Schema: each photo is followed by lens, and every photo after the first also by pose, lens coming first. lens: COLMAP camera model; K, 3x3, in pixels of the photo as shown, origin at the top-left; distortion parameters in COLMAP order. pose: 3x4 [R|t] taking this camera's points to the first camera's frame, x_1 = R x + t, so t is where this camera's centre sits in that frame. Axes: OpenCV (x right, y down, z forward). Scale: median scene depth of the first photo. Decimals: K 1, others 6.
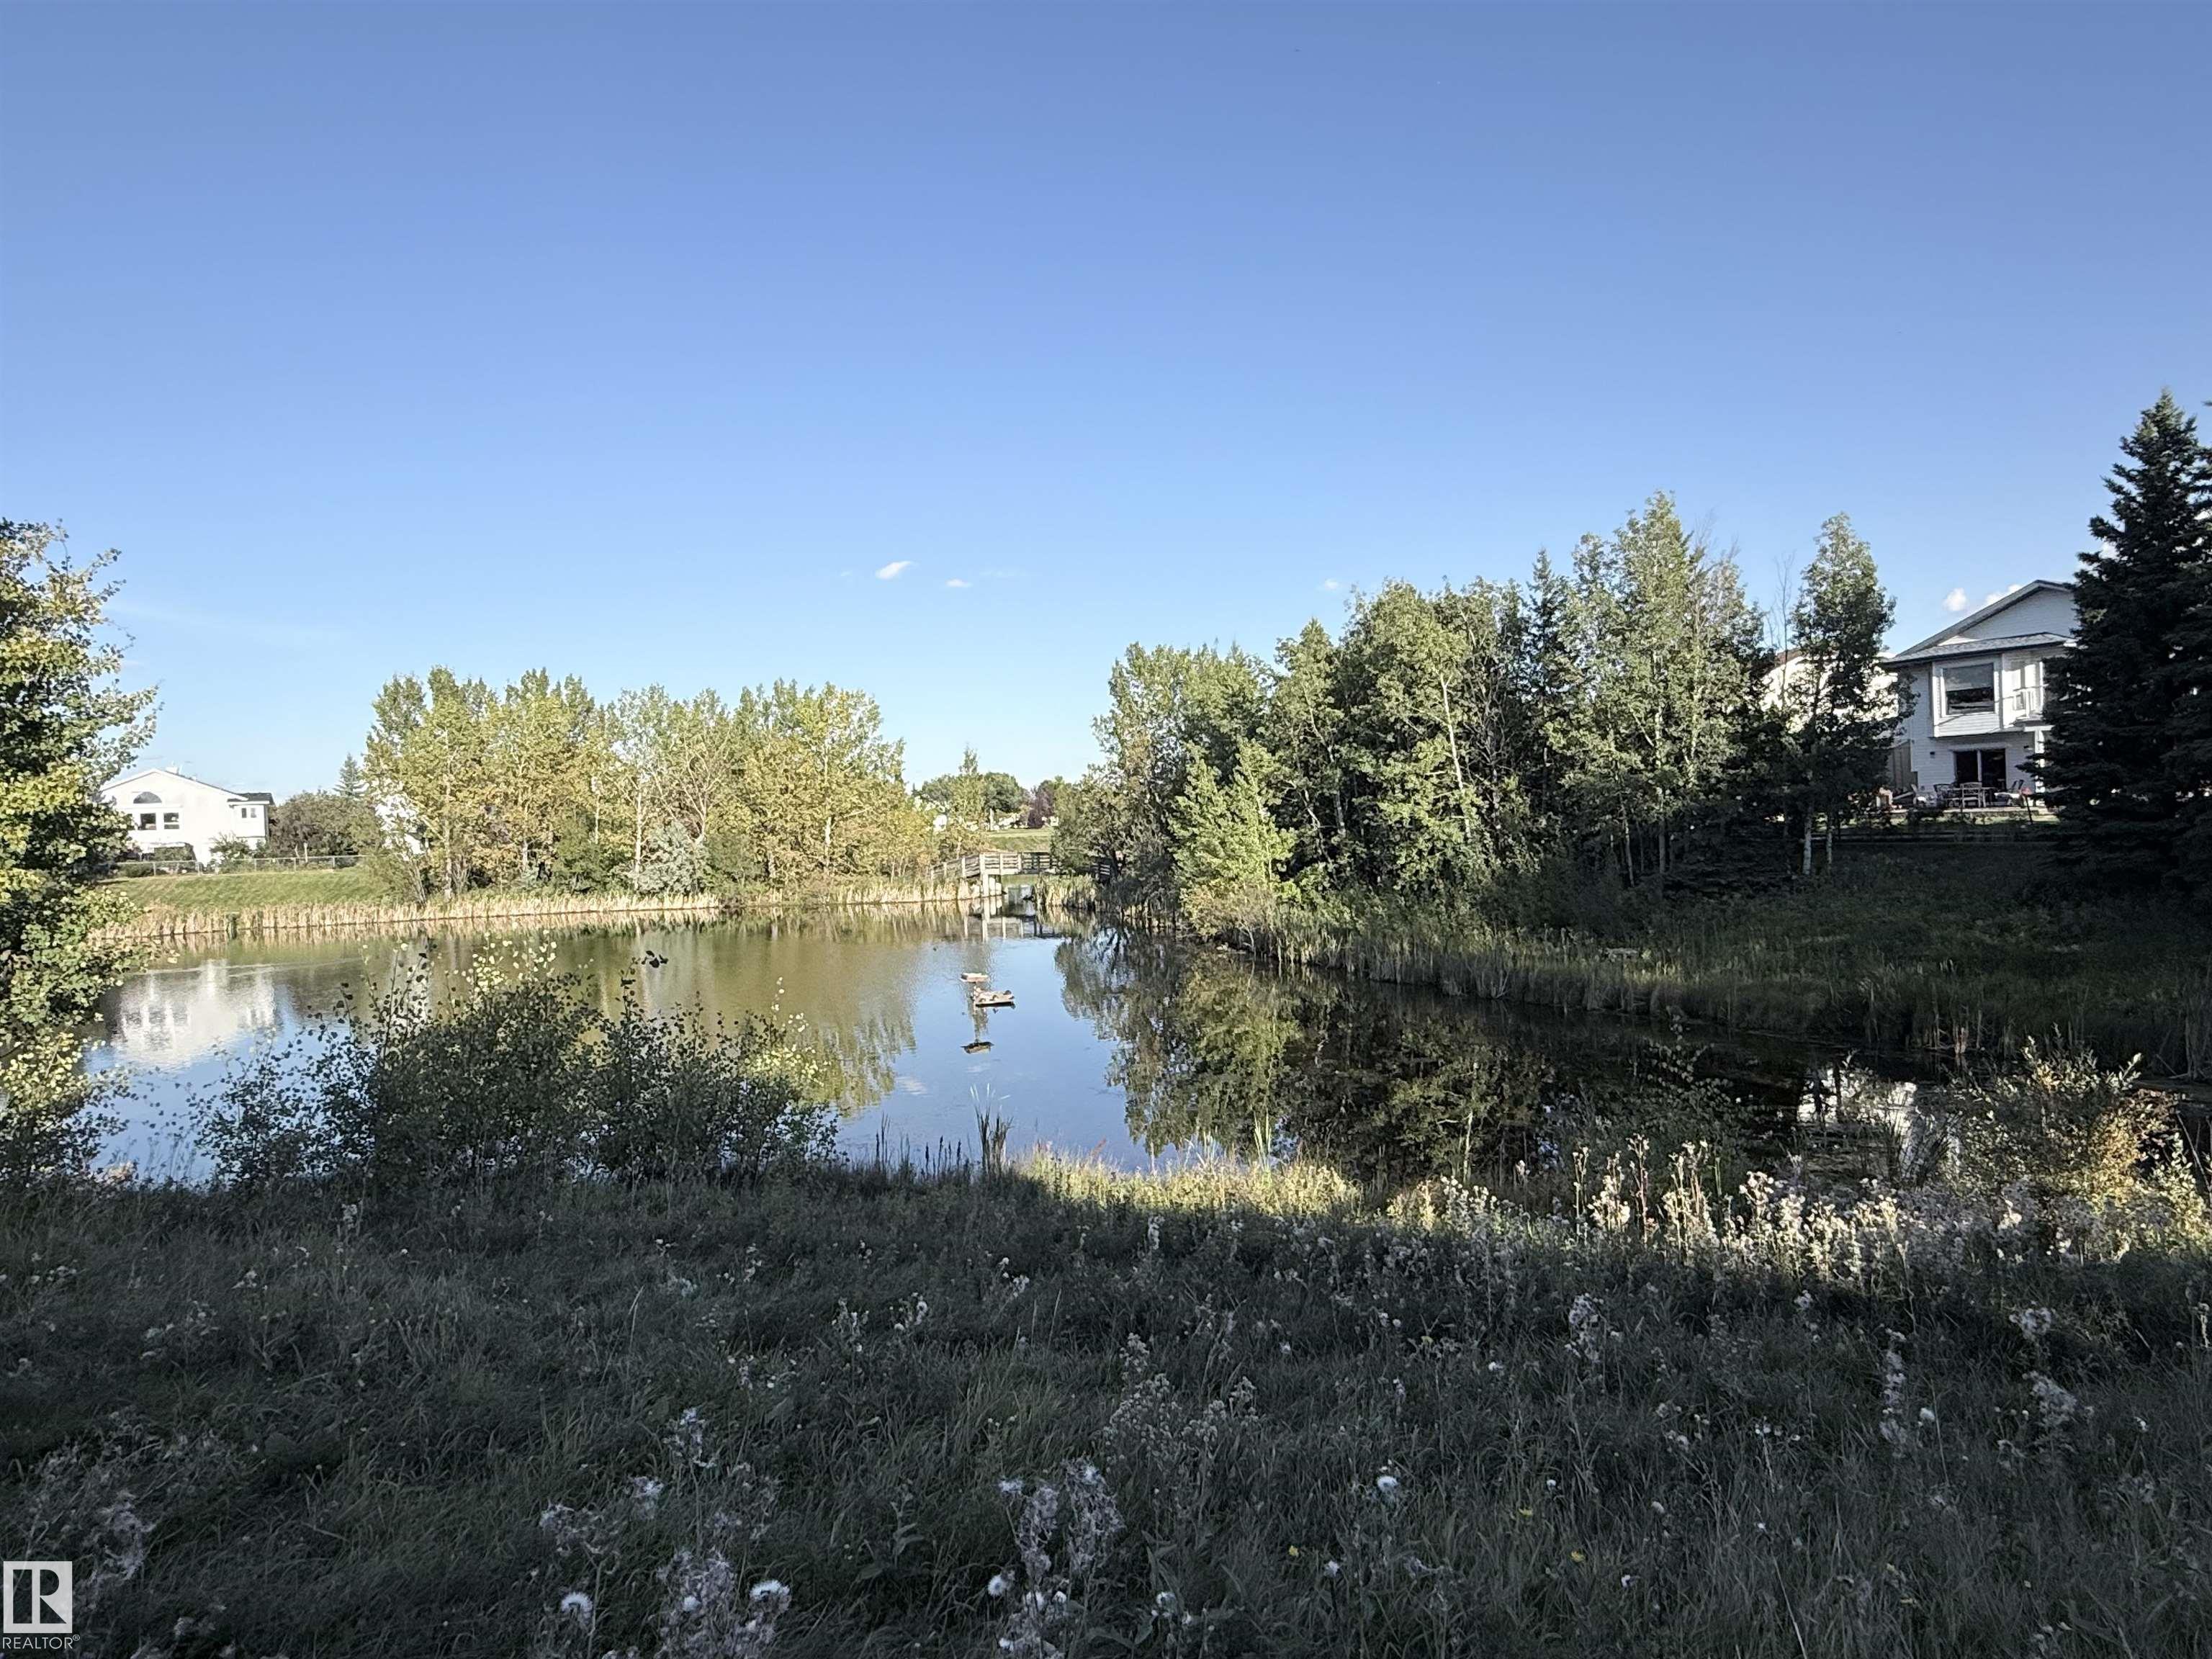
lens RADIAL K [[1330.2, 0, 1104.3], [0, 1330.2, 823.4], [0, 0, 1]] dist [0.004181, 0.002174]
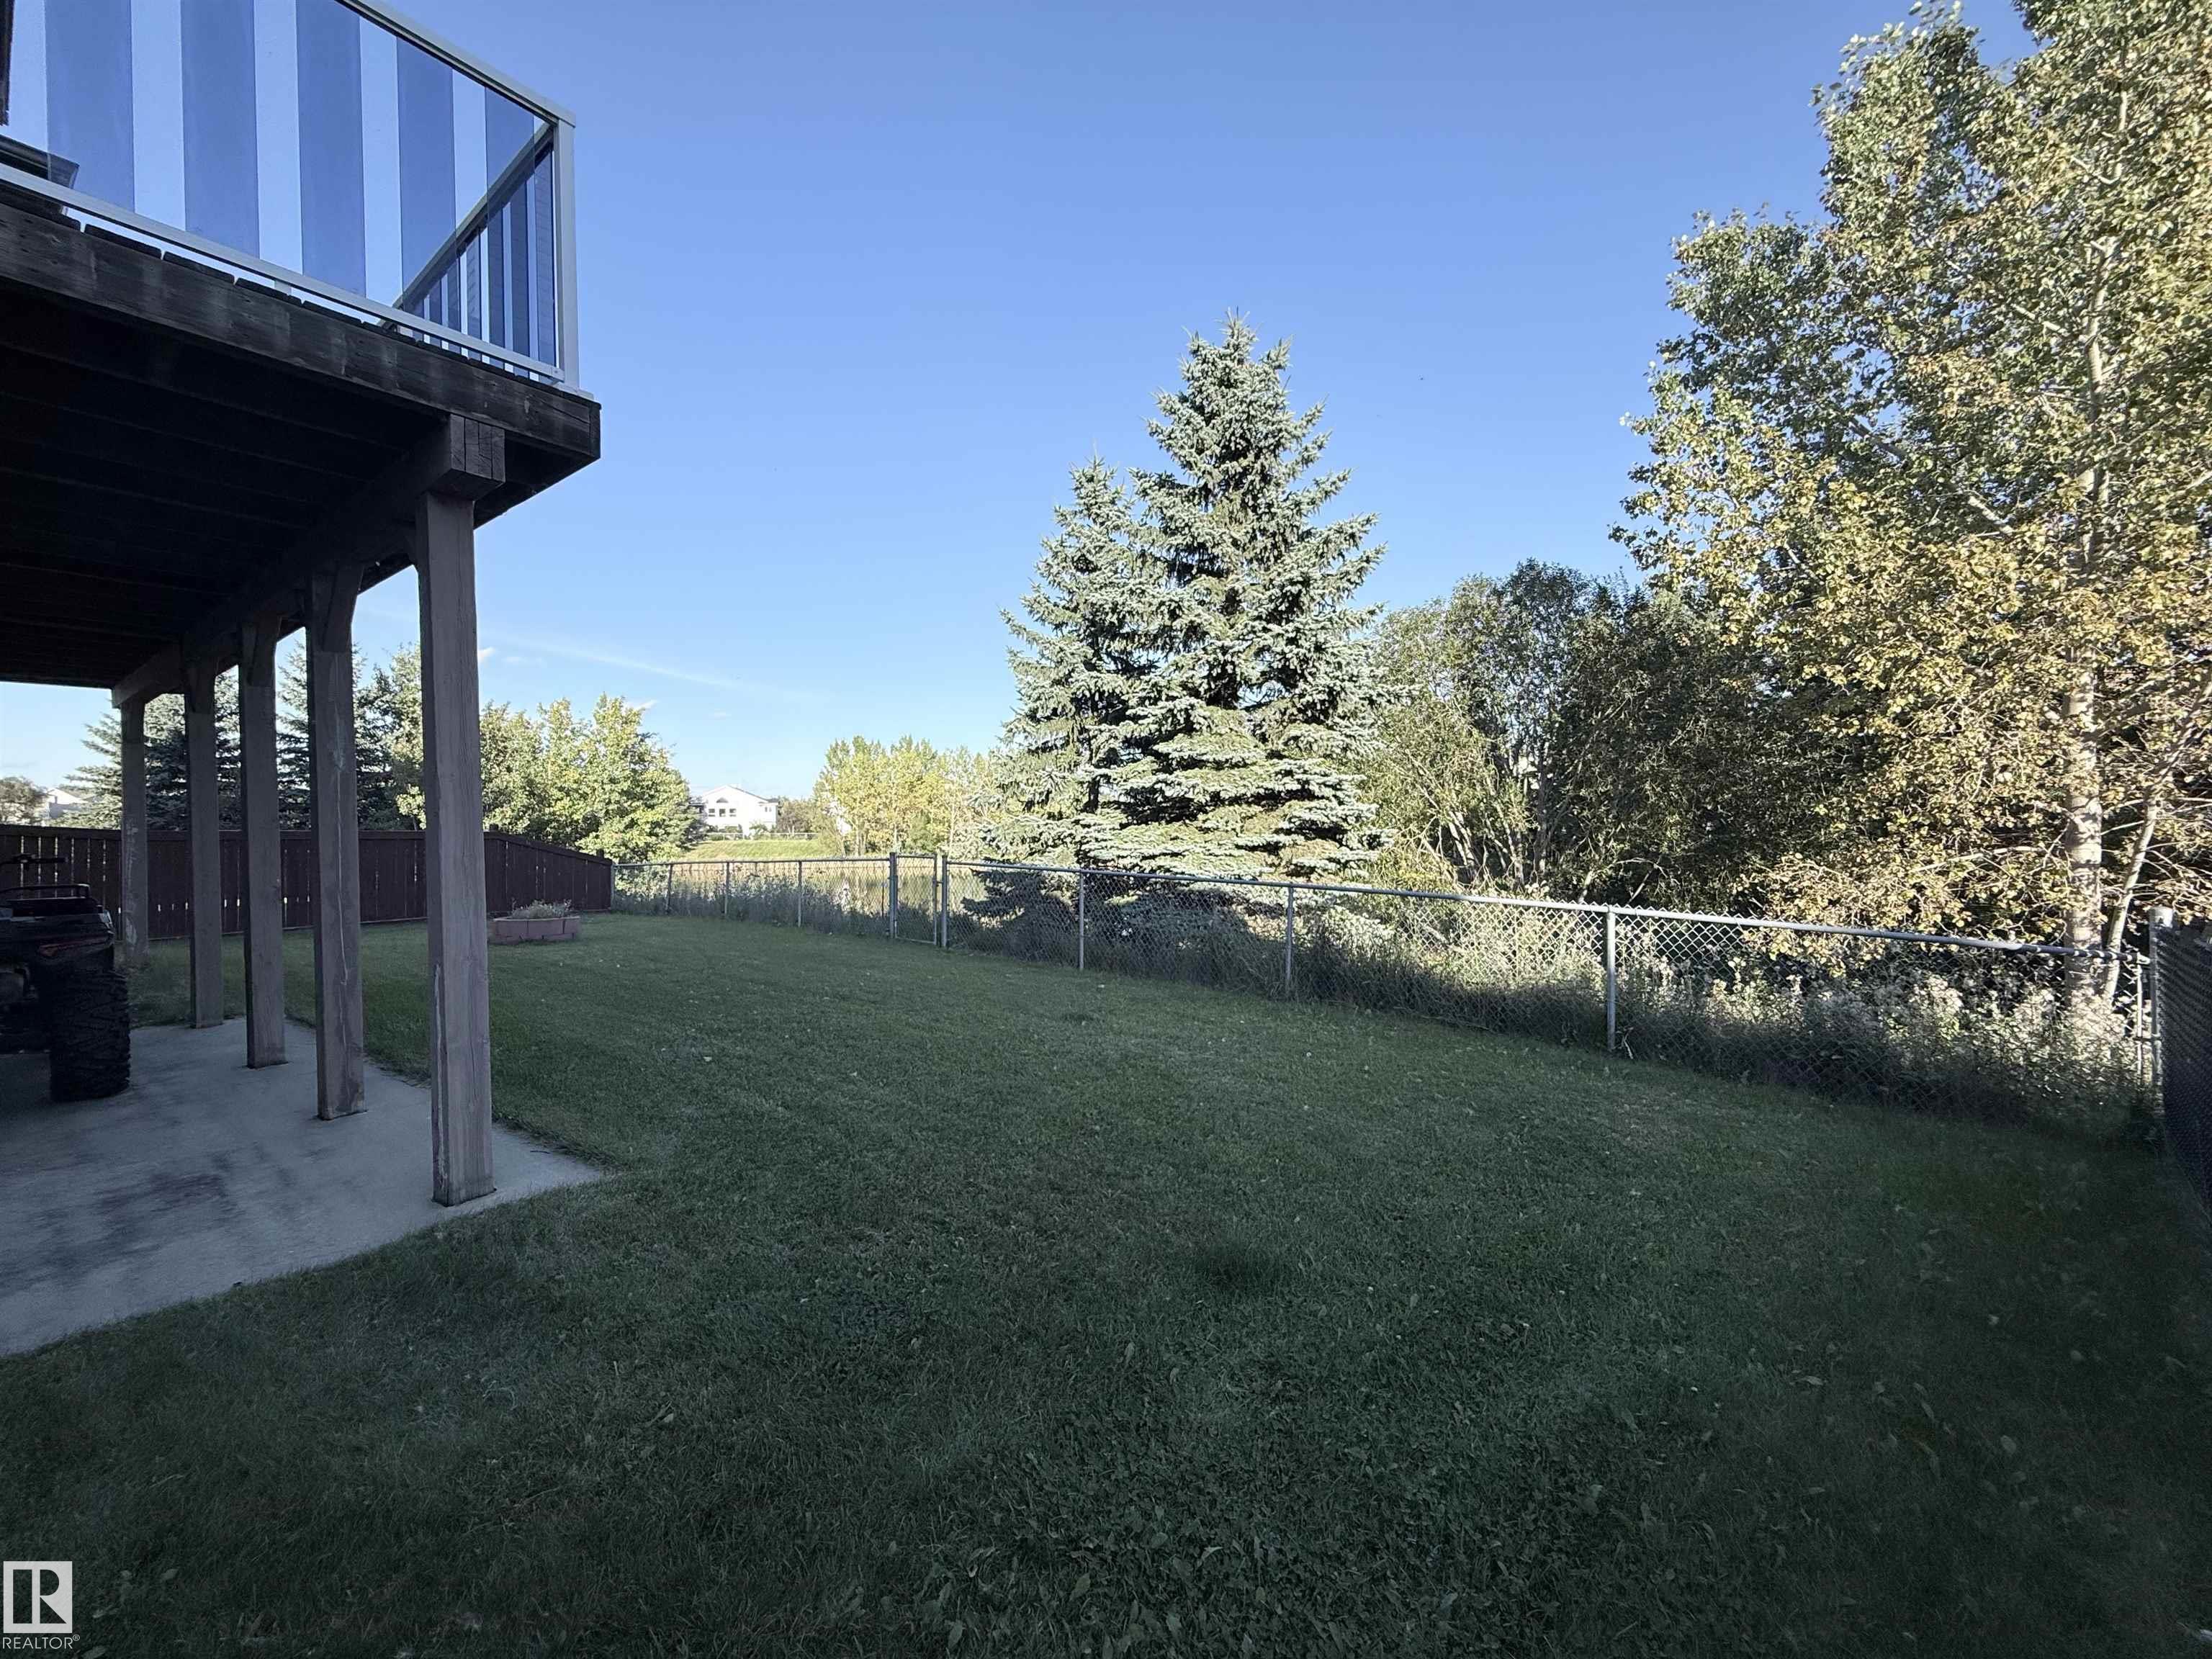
lens RADIAL K [[879.2, 0, 1098.5], [0, 879.2, 830.2], [0, 0, 1]] dist [-0.002781, 0.000676]
pose [[0.973353, 0.029032, -0.227465, 0.131670], [-0.027200, 0.999567, 0.011184, -0.005769], [0.227692, -0.004698, 0.973722, -0.148806]]
